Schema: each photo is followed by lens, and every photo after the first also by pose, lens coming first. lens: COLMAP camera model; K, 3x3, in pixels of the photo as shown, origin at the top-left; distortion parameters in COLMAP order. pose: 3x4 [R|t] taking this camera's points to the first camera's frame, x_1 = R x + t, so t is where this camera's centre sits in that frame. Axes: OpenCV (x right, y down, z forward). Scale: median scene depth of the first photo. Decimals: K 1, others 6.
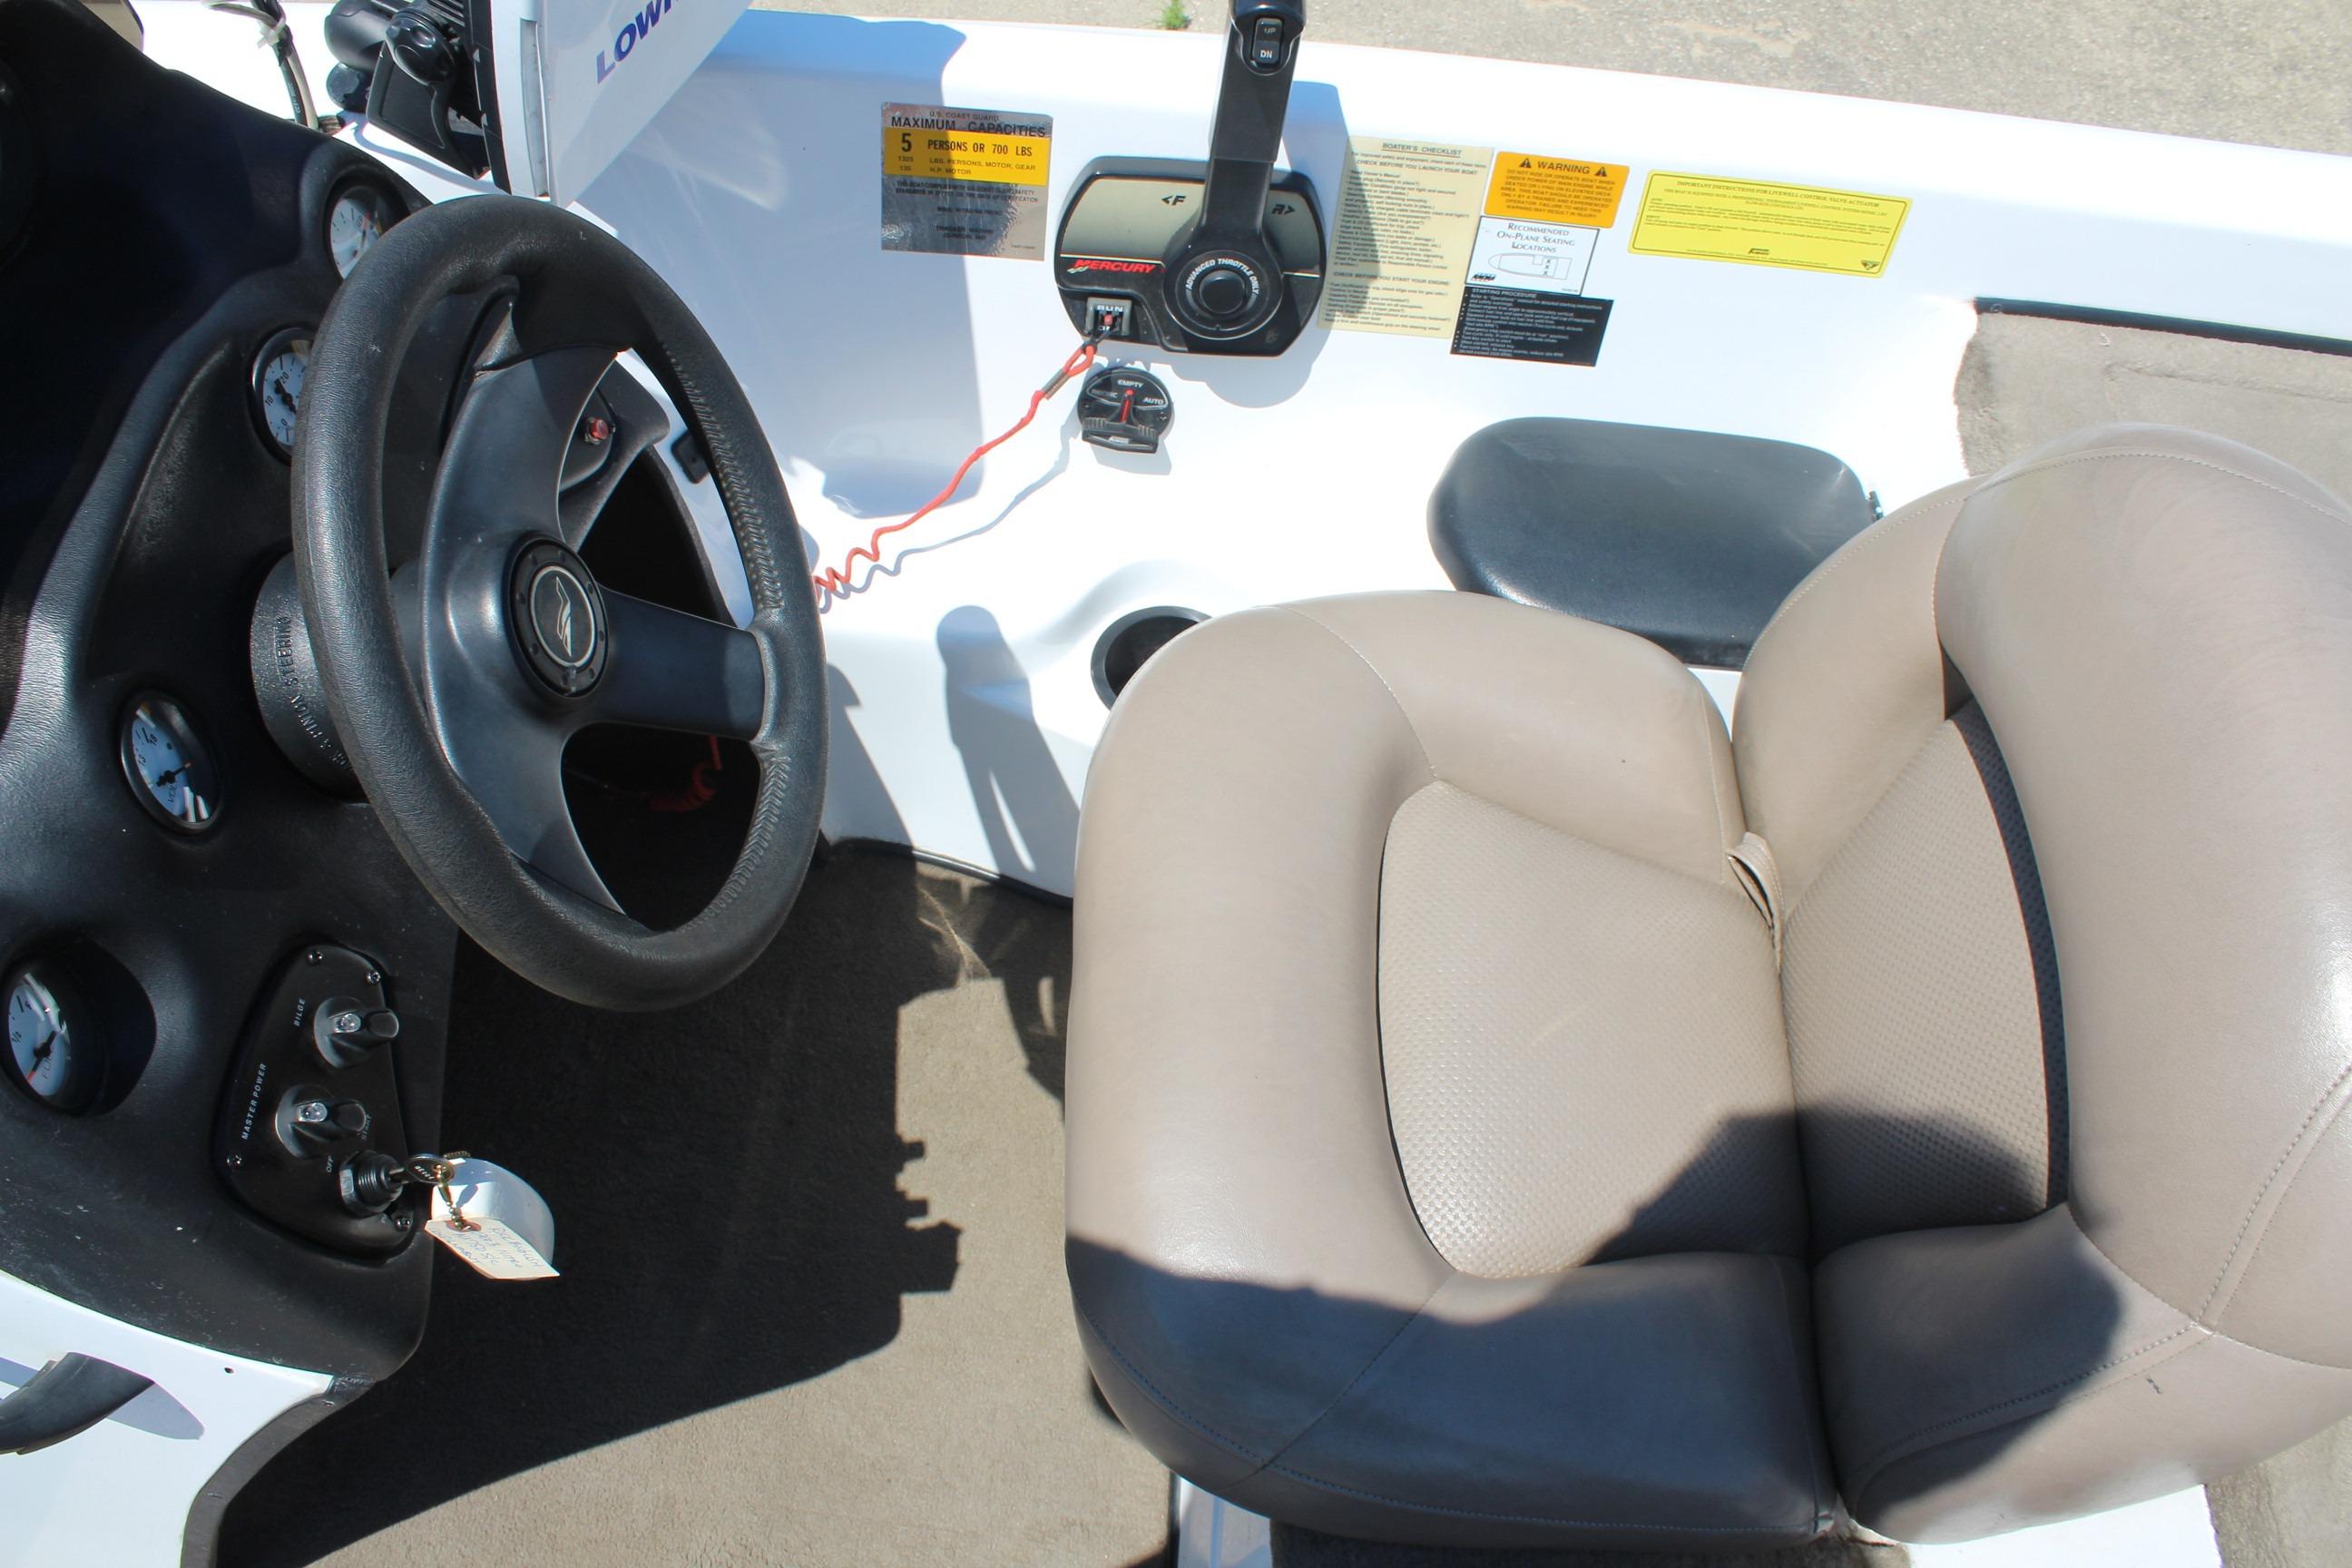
lens RADIAL K [[1931.8, 0, 1160.1], [0, 1931.8, 782.8], [0, 0, 1]] dist [-0.176179, 0.153487]
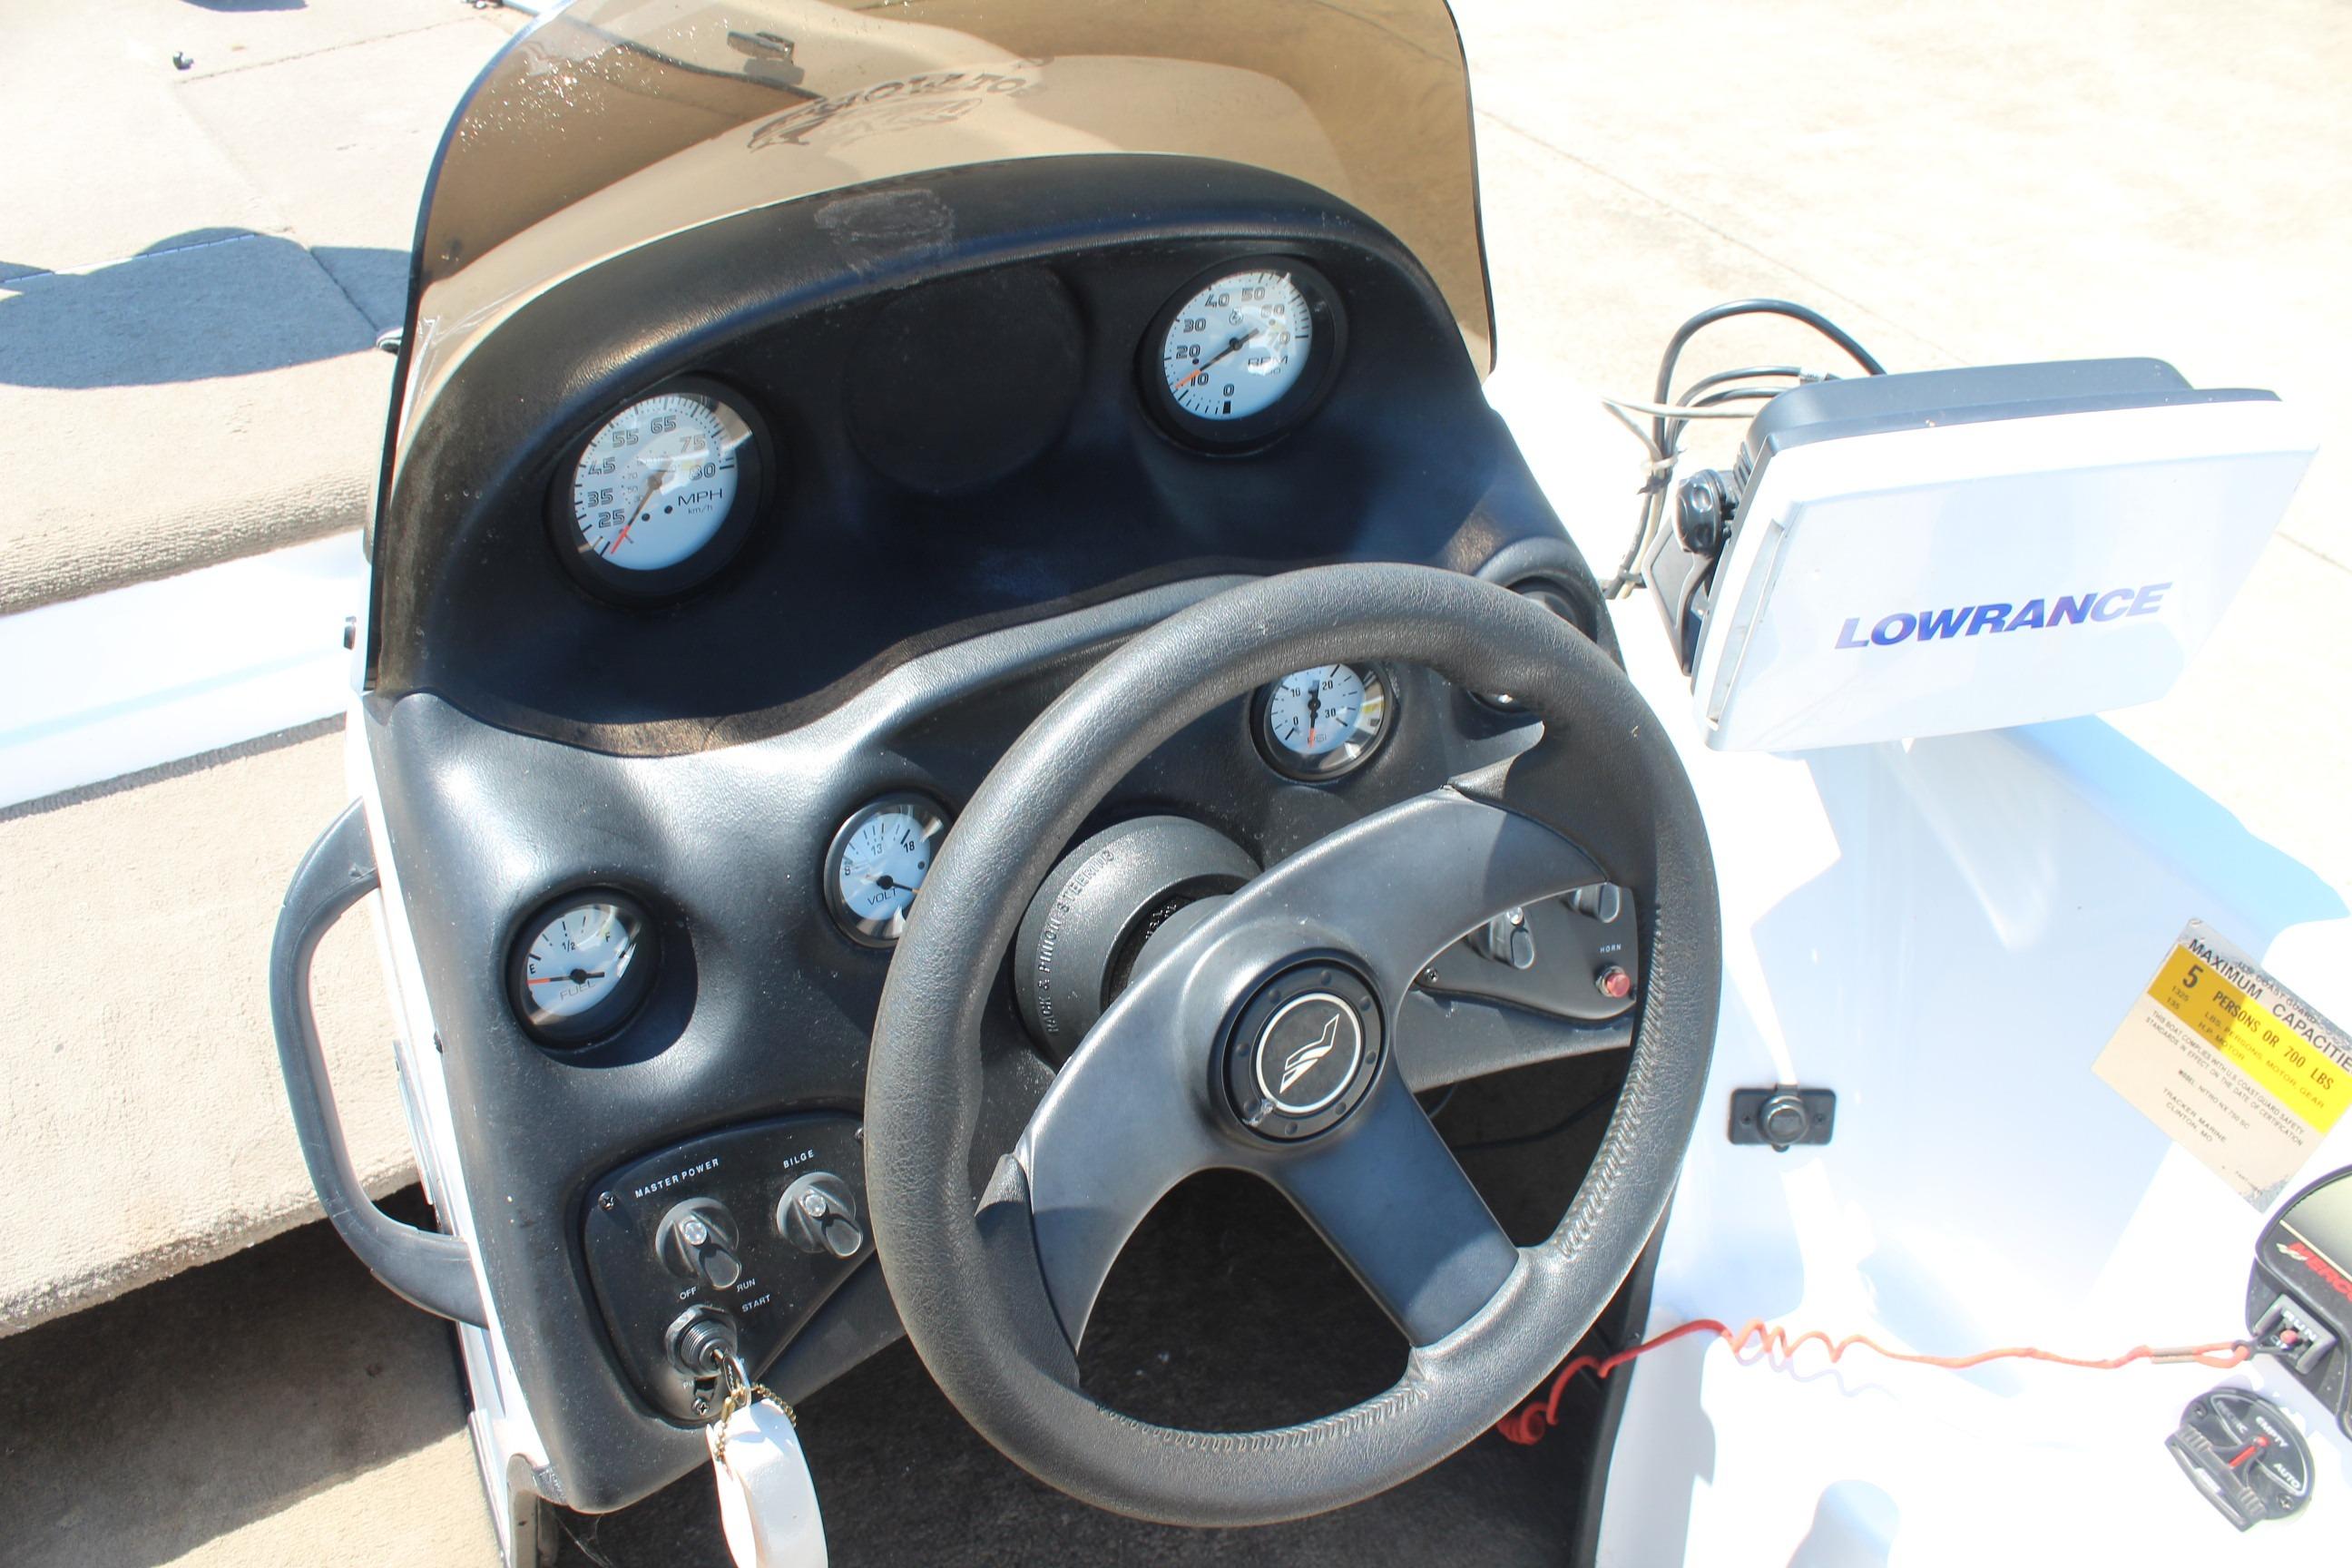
lens RADIAL K [[1931.8, 0, 1160.1], [0, 1931.8, 782.8], [0, 0, 1]] dist [-0.176179, 0.153487]
pose [[0.533119, 0.511087, -0.674221, 0.107358], [-0.710880, 0.702698, -0.029432, -0.066995], [0.458731, 0.494981, 0.737943, 0.194063]]
